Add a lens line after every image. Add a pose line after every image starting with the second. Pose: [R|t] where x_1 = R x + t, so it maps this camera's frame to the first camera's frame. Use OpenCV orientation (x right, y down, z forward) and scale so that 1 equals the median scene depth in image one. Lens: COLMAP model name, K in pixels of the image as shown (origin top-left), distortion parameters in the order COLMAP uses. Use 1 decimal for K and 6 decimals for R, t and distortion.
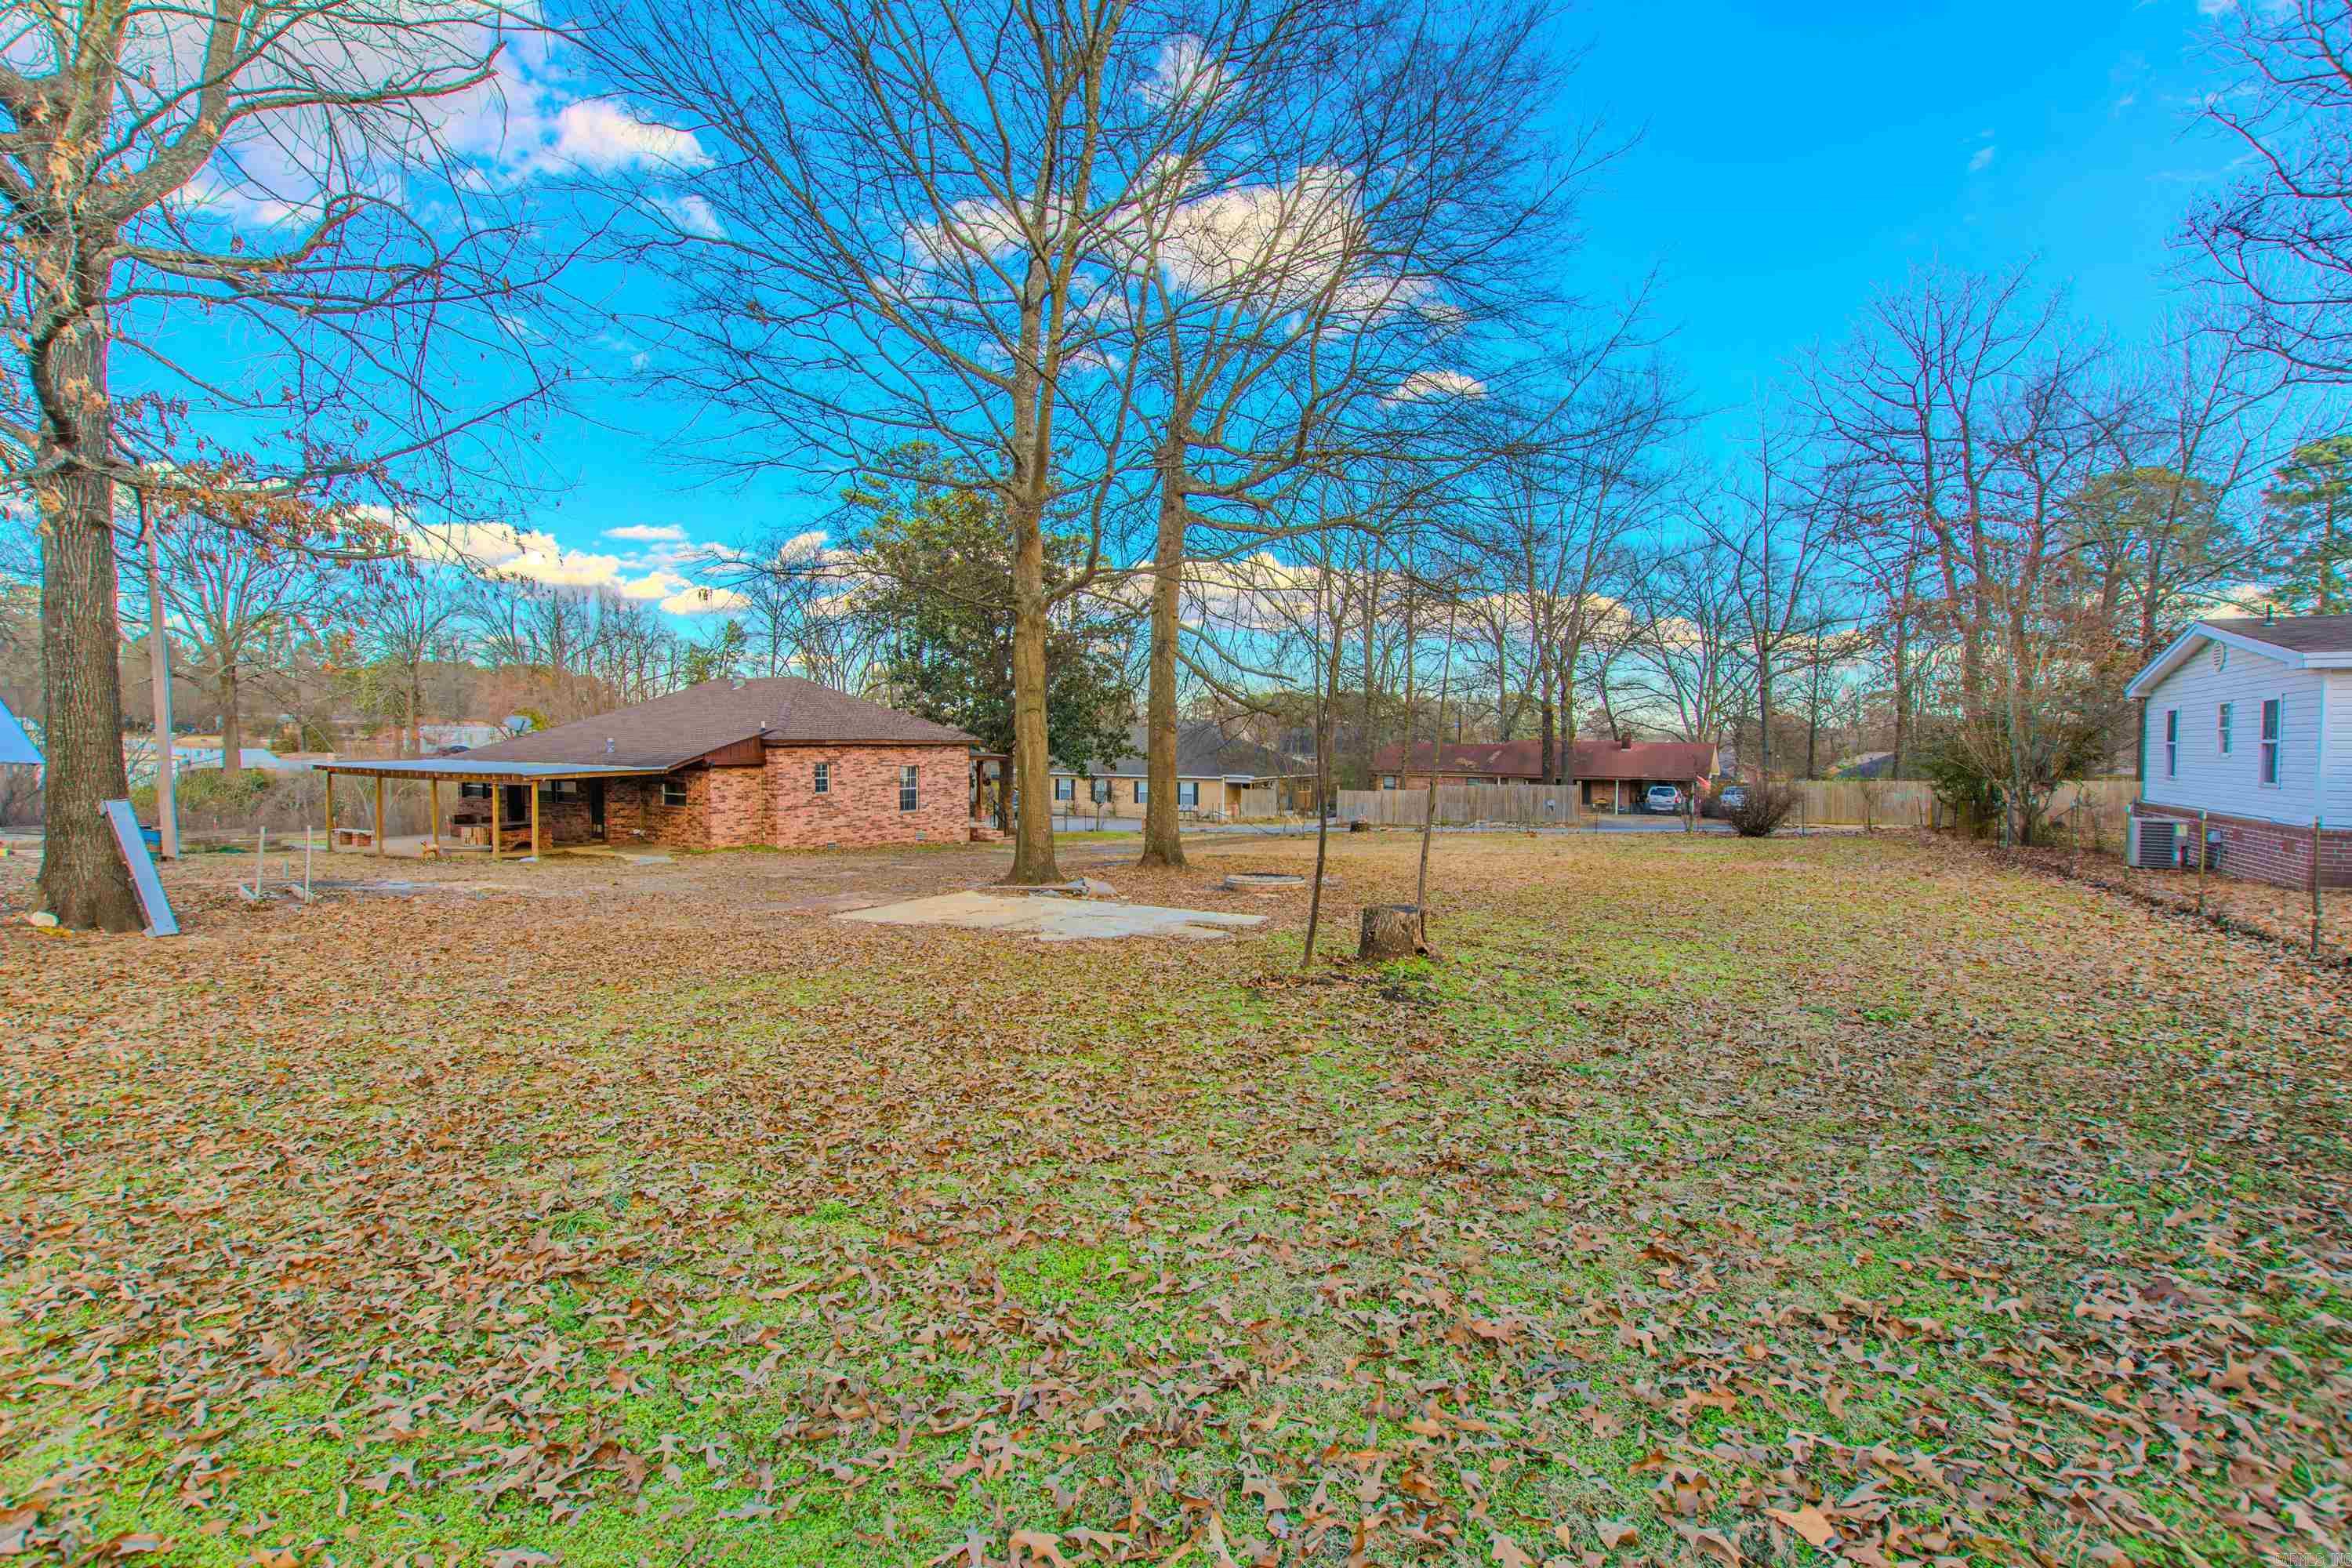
lens RADIAL K [[1030.1, 0, 1176.9], [0, 1030.1, 780.3], [0, 0, 1]] dist [-0.007754, 0.001113]
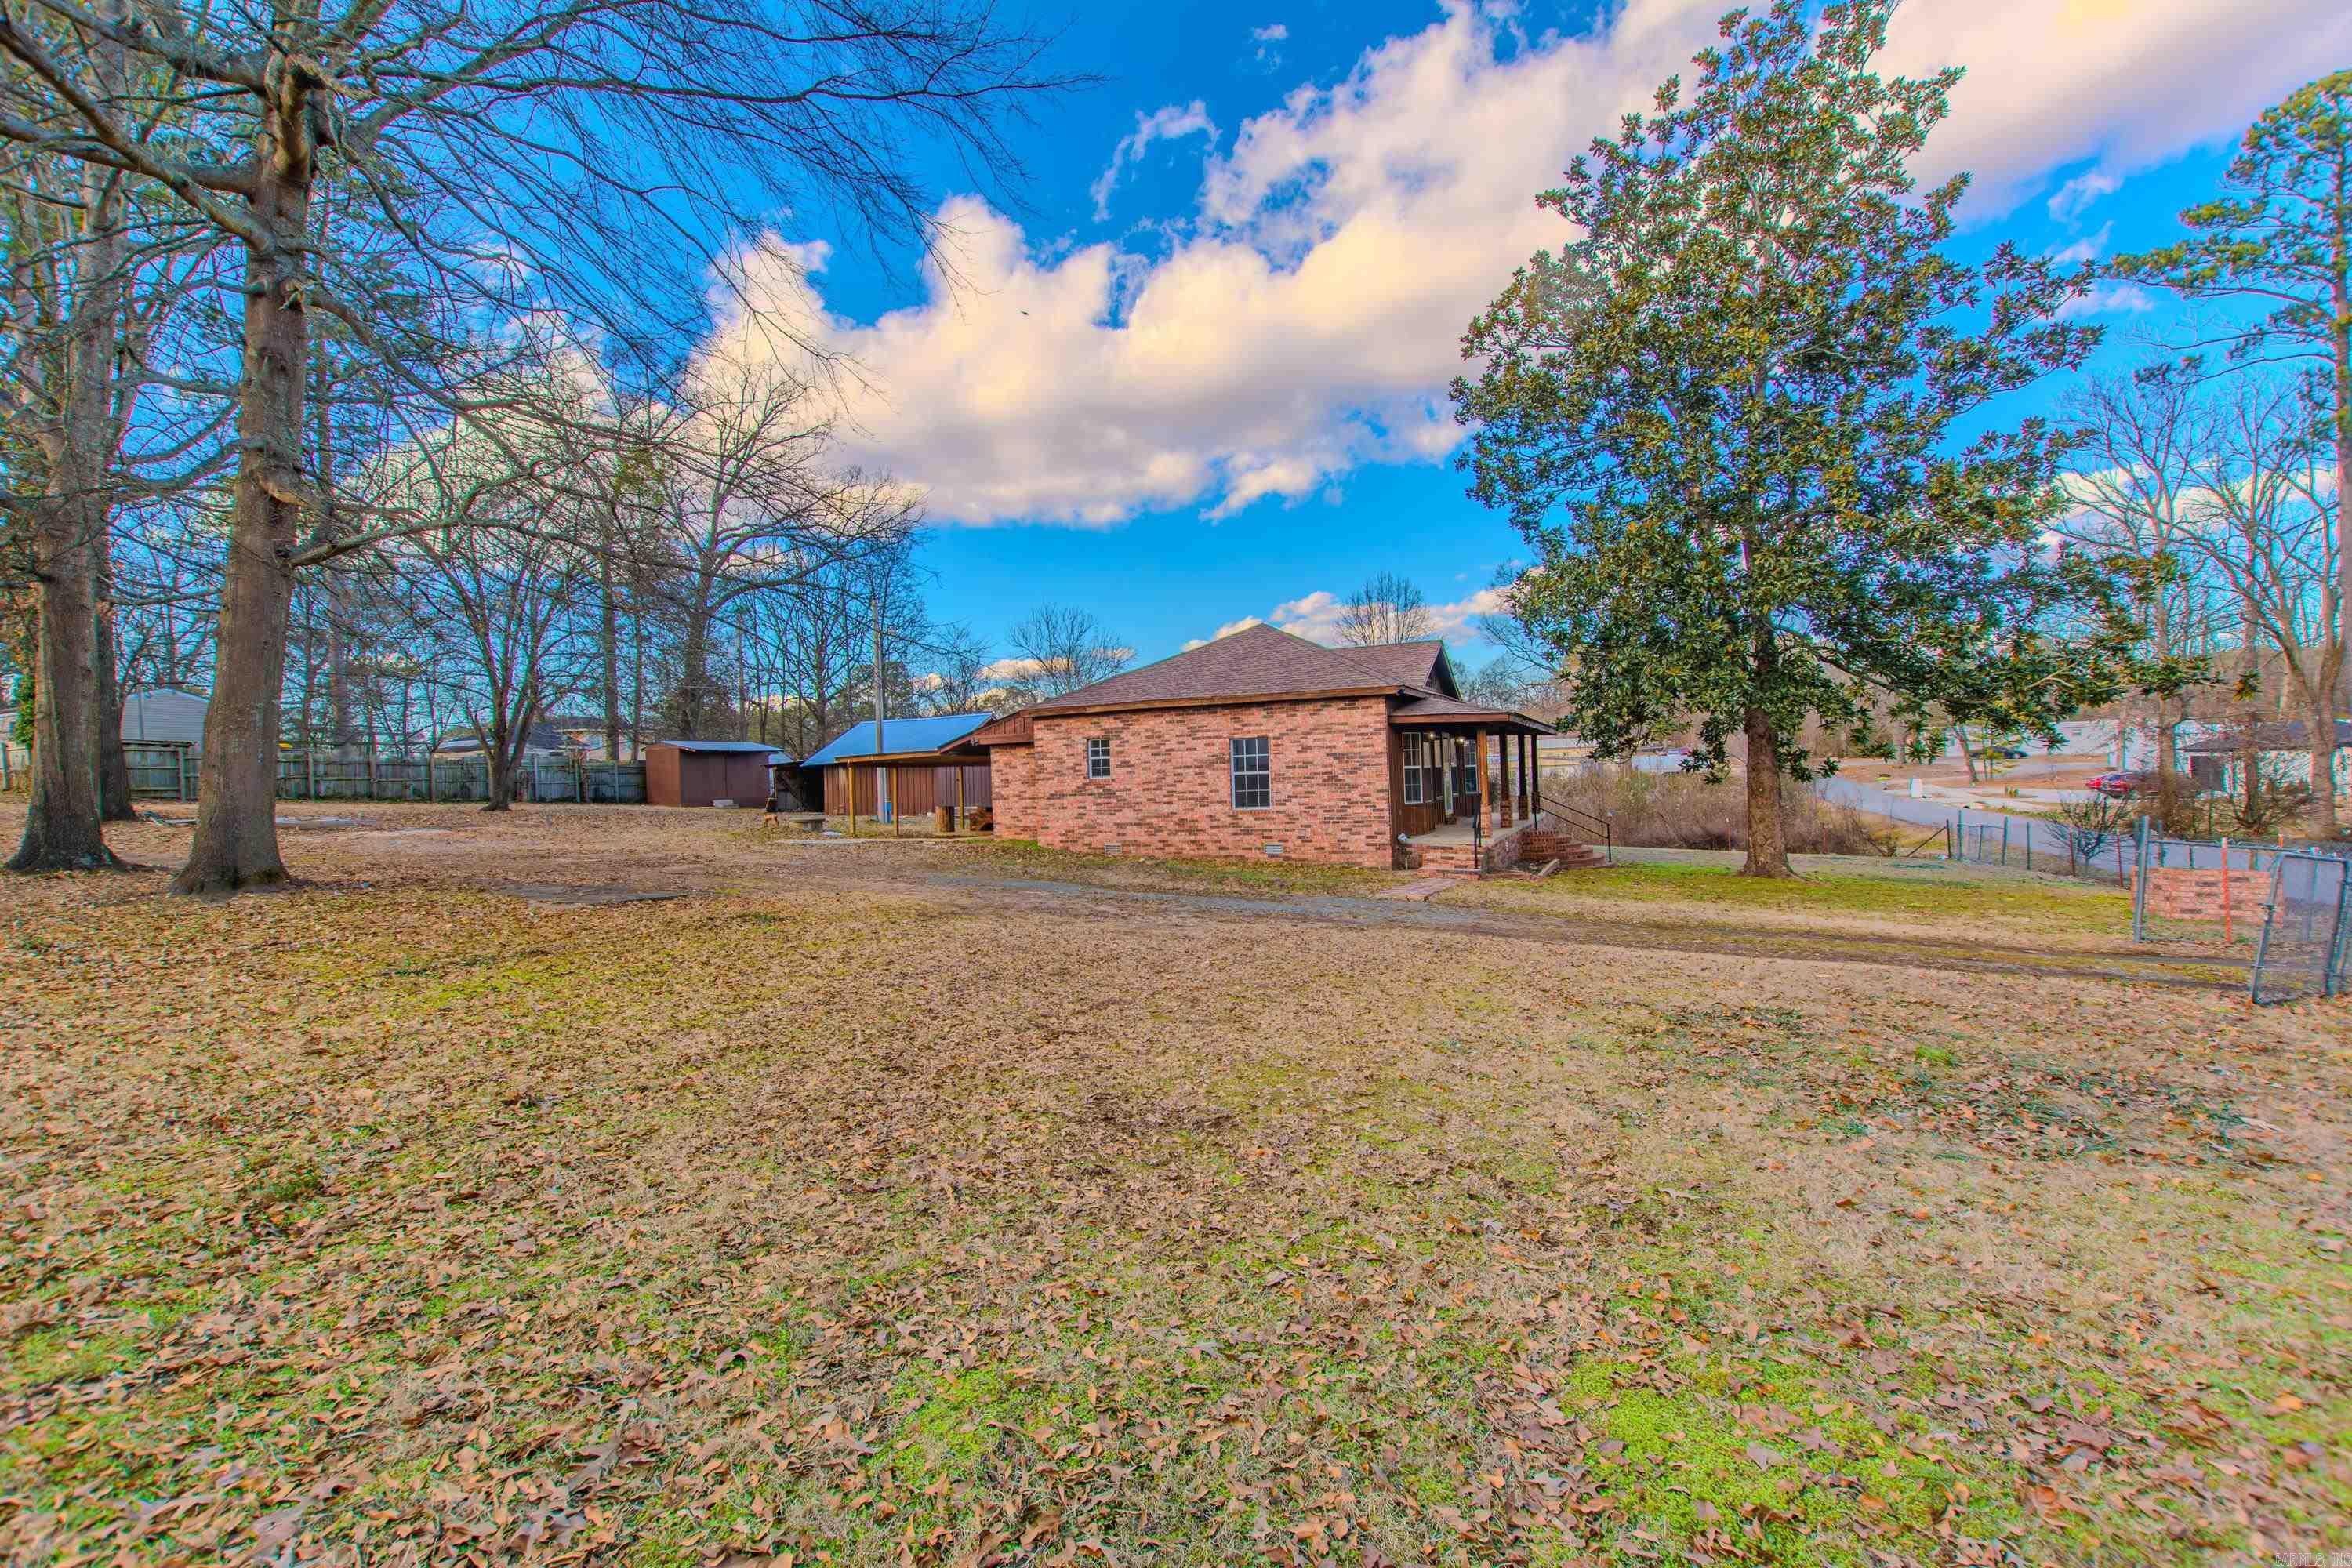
lens RADIAL K [[1030.1, 0, 1176.9], [0, 1030.1, 780.3], [0, 0, 1]] dist [-0.007754, 0.001113]
pose [[0.077949, 0.000288, -0.996957, 0.417225], [-0.003838, 0.999993, -0.000011, 0.014452], [0.996950, 0.003827, 0.077950, 1.031246]]
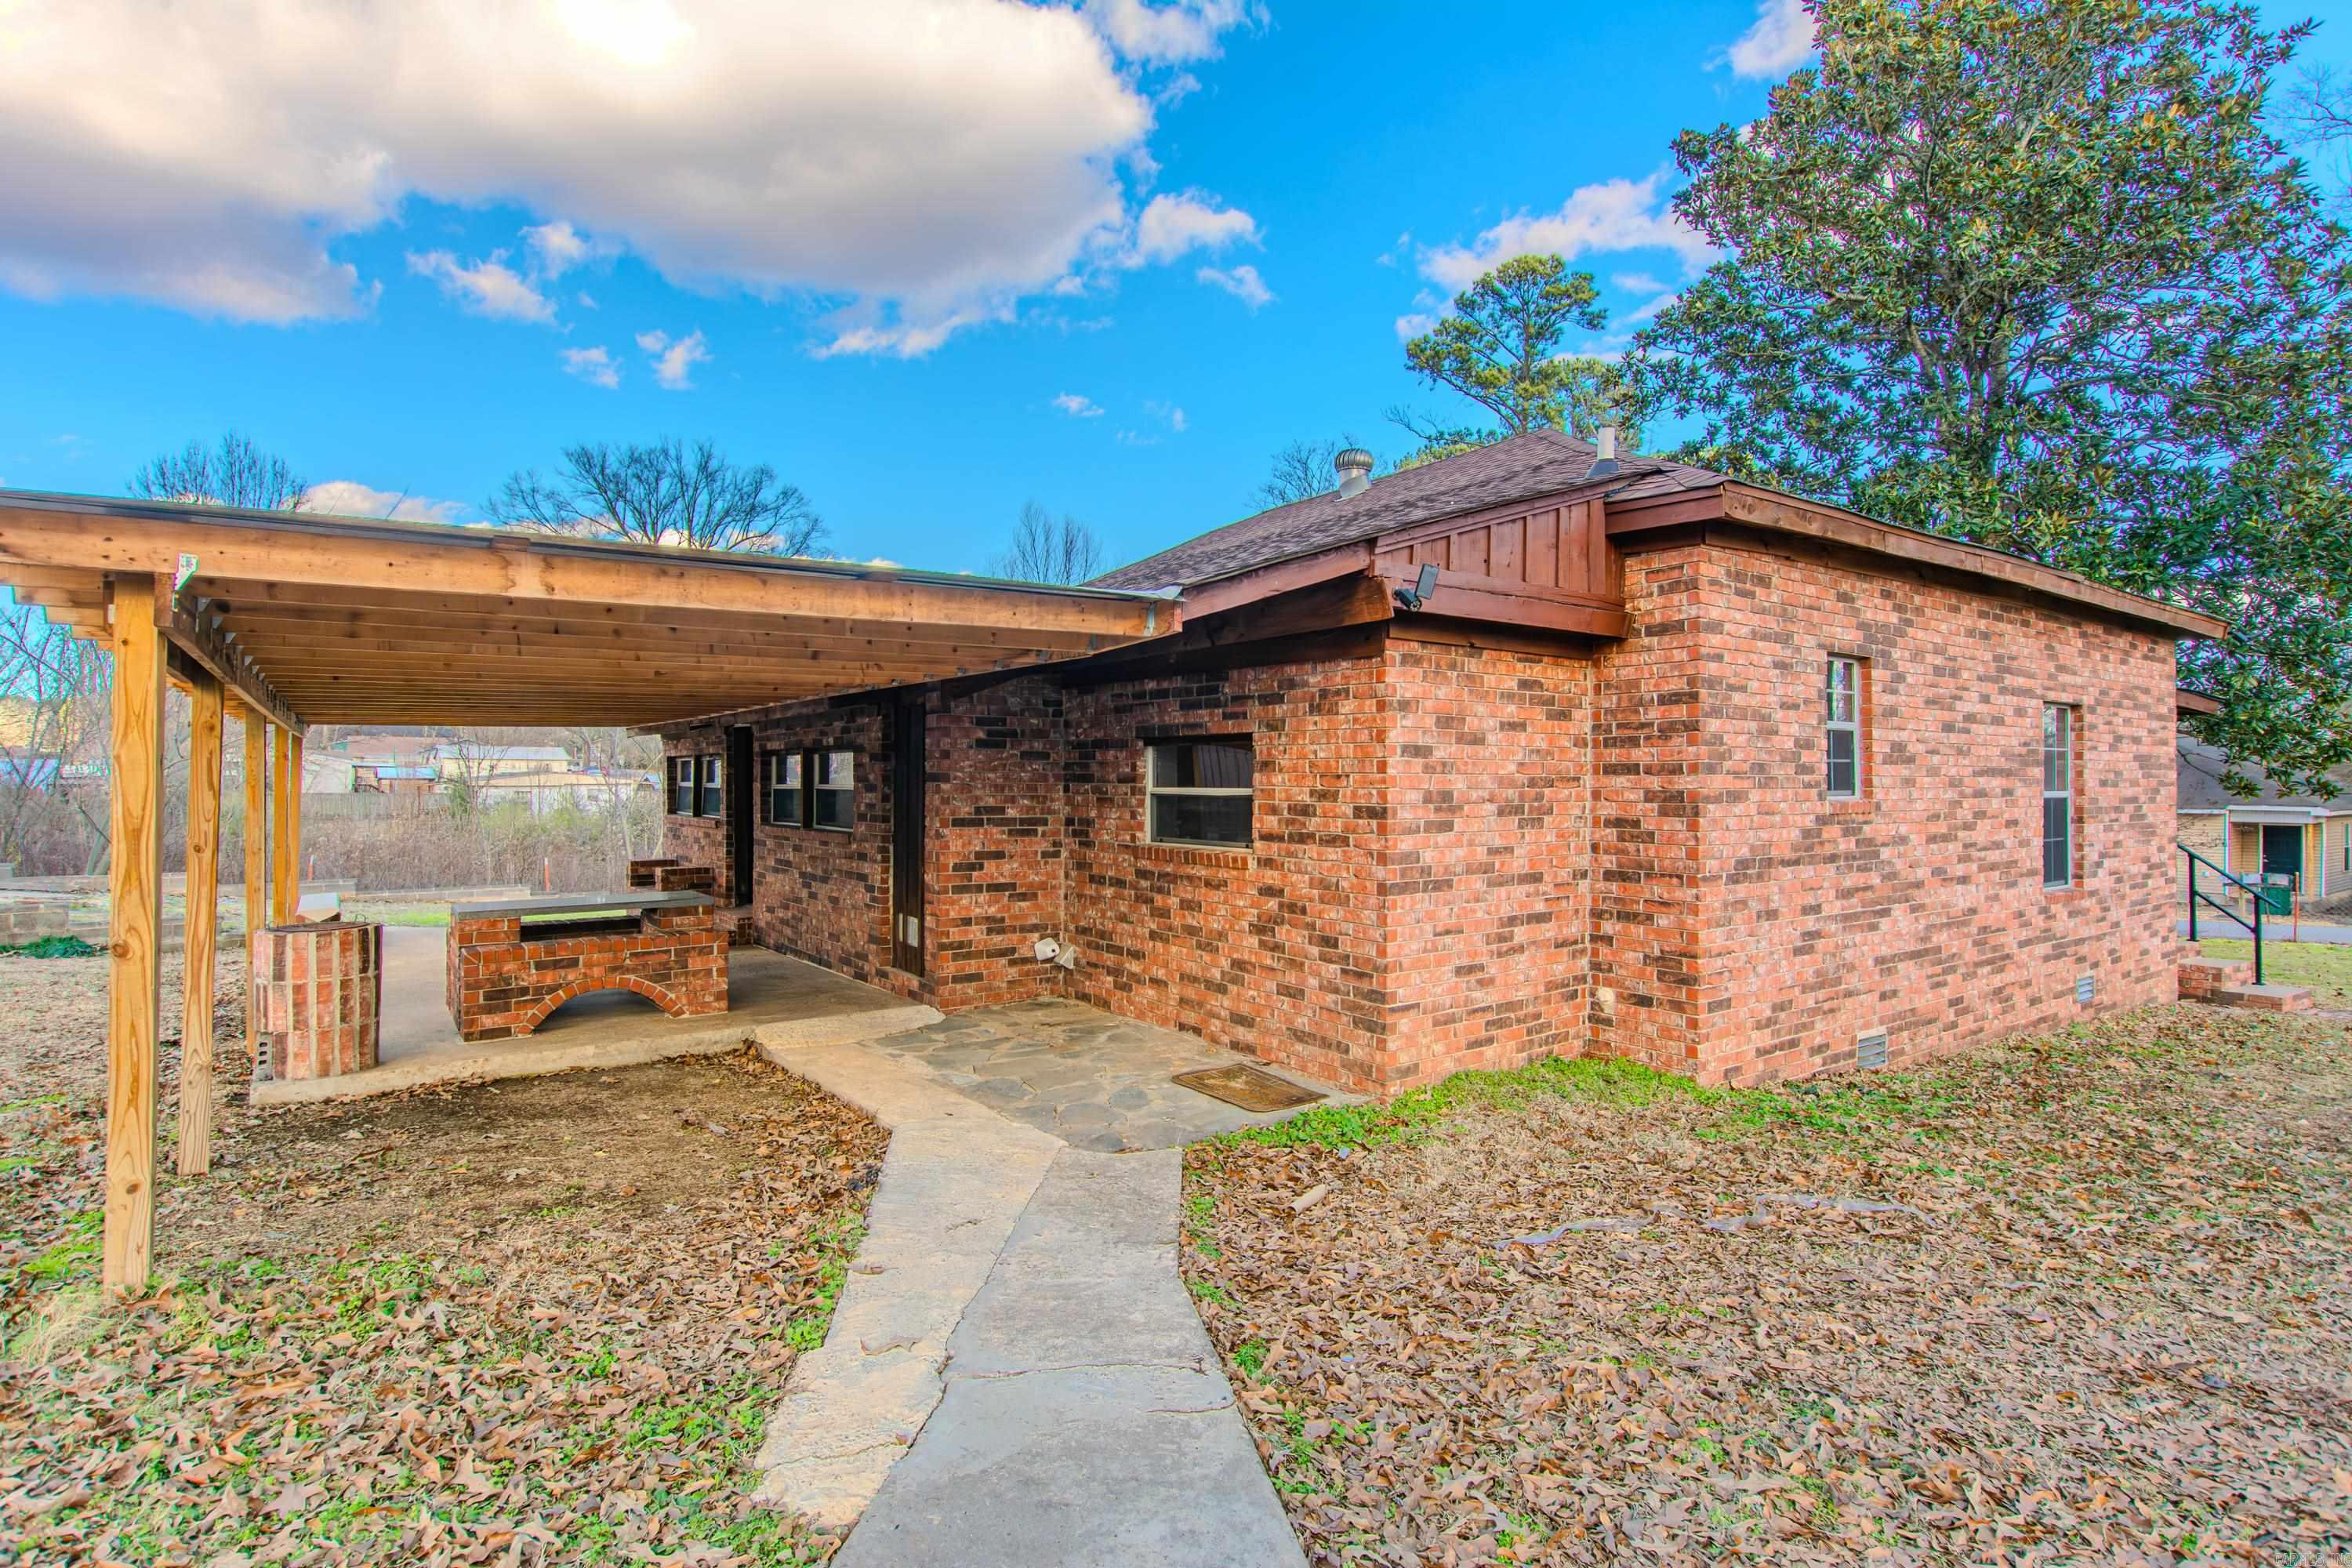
lens RADIAL K [[1167.4, 0, 1181.8], [0, 1167.4, 784.5], [0, 0, 1]] dist [-0.005917, -0.000588]
pose [[0.909575, -0.002911, -0.415529, -0.380651], [-0.012533, 0.999328, -0.034435, 0.020072], [0.415350, 0.036529, 0.908928, 0.758441]]
